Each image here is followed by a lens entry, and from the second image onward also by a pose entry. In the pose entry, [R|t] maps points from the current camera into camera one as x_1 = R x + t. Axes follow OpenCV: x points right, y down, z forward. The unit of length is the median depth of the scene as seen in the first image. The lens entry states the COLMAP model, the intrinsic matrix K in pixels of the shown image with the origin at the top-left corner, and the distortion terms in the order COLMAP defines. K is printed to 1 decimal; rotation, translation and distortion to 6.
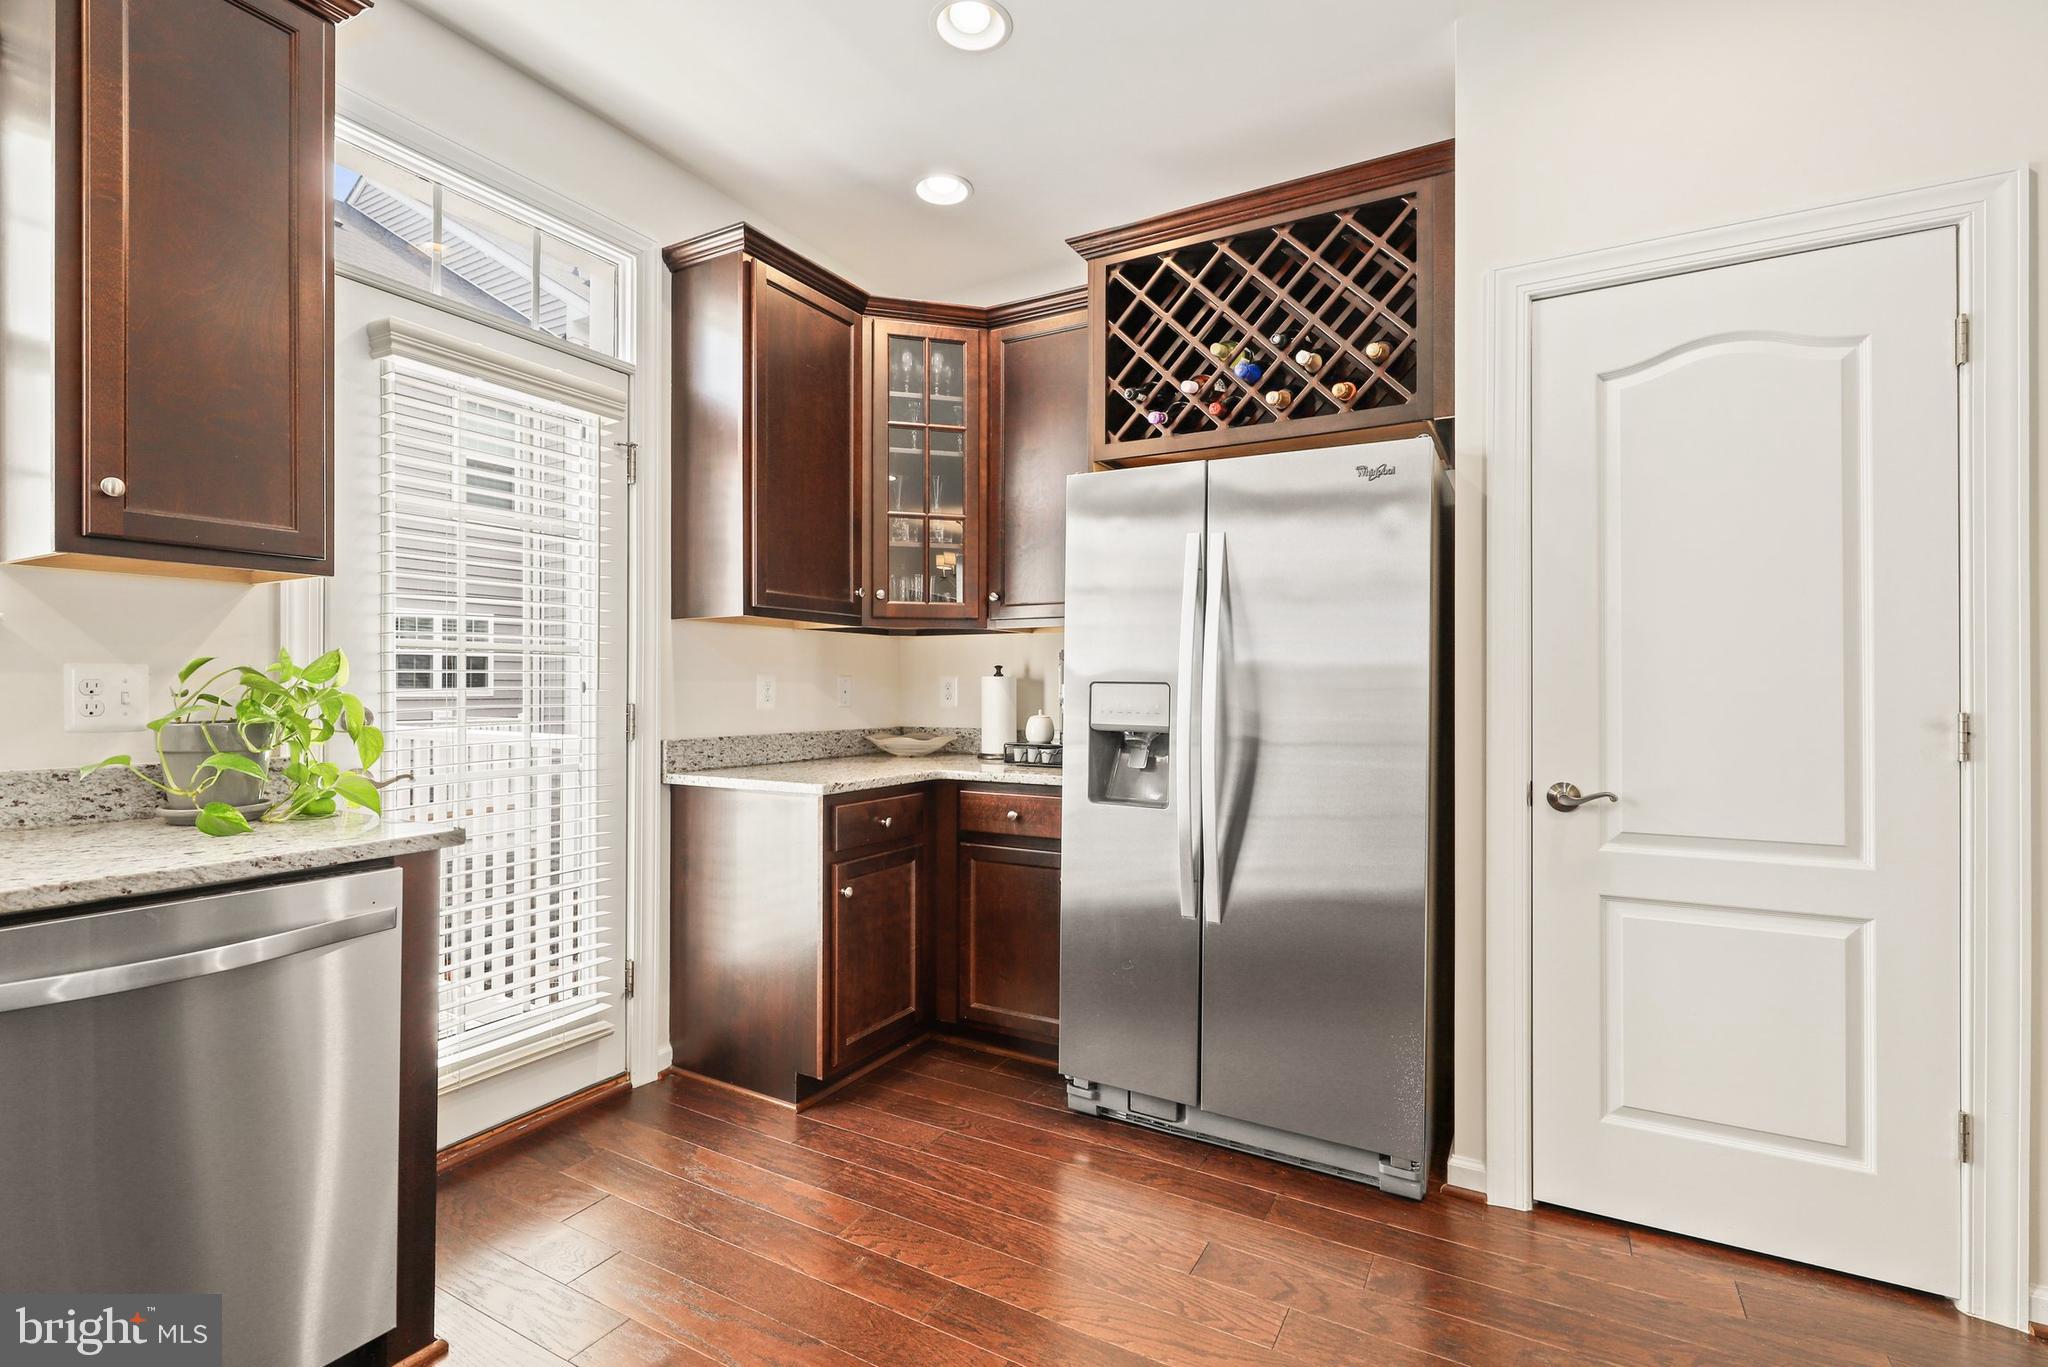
lens RADIAL K [[939.7, 0, 1030.9], [0, 939.7, 687.0], [0, 0, 1]] dist [0.004061, -0.000450]
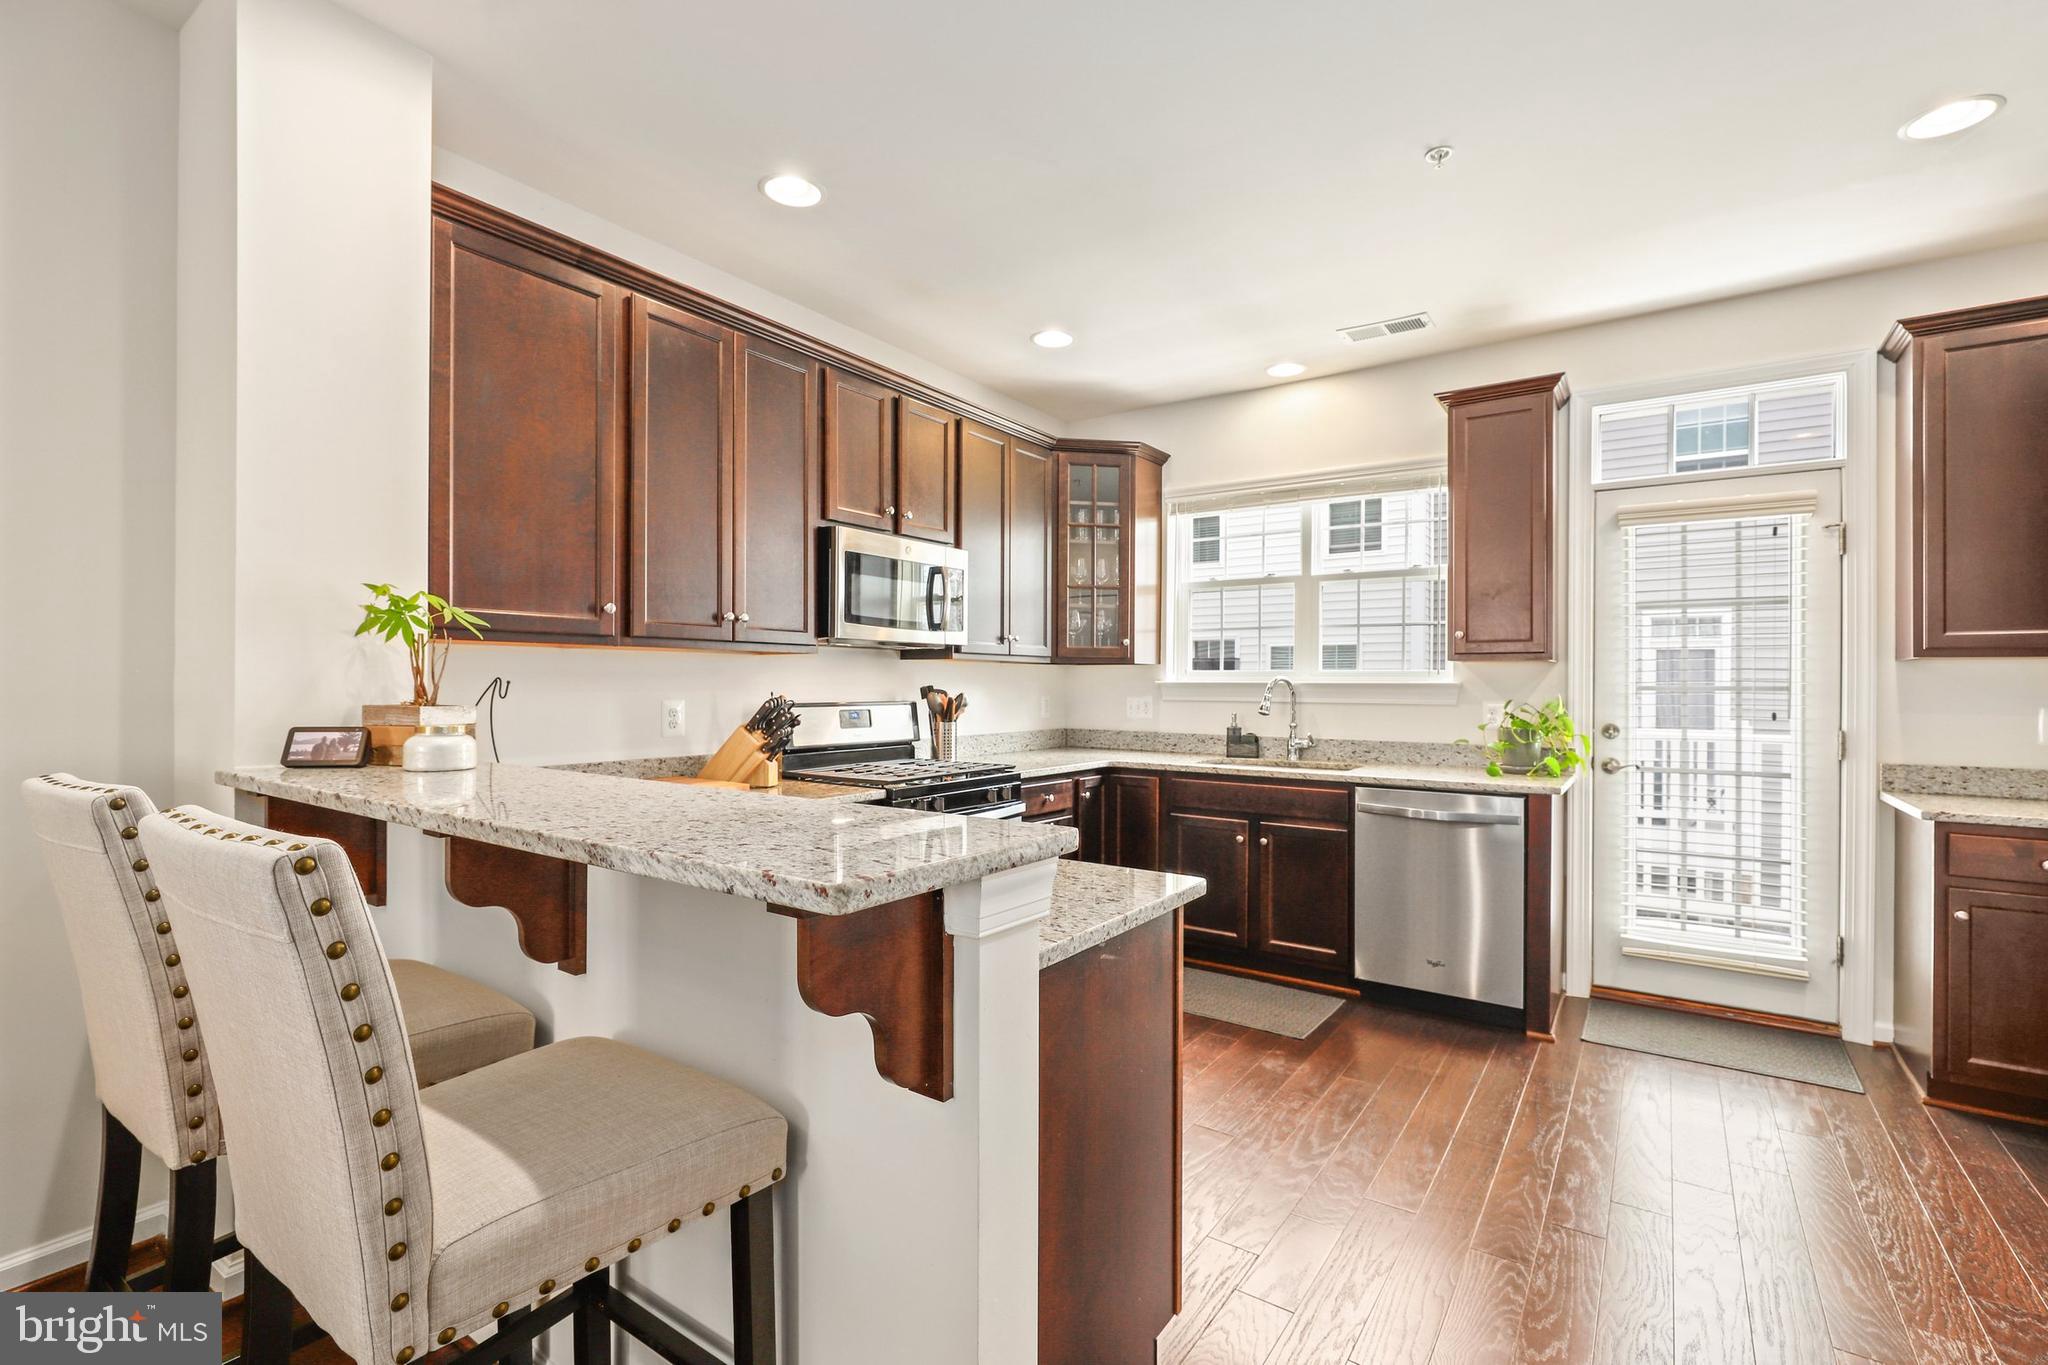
lens RADIAL K [[939.7, 0, 1025.0], [0, 939.7, 679.8], [0, 0, 1]] dist [0.004061, -0.000450]
pose [[-0.097461, -0.002495, -0.995236, 0.965028], [-0.005730, 0.999982, -0.001946, -0.042667], [0.995223, 0.005513, -0.097474, 0.040055]]
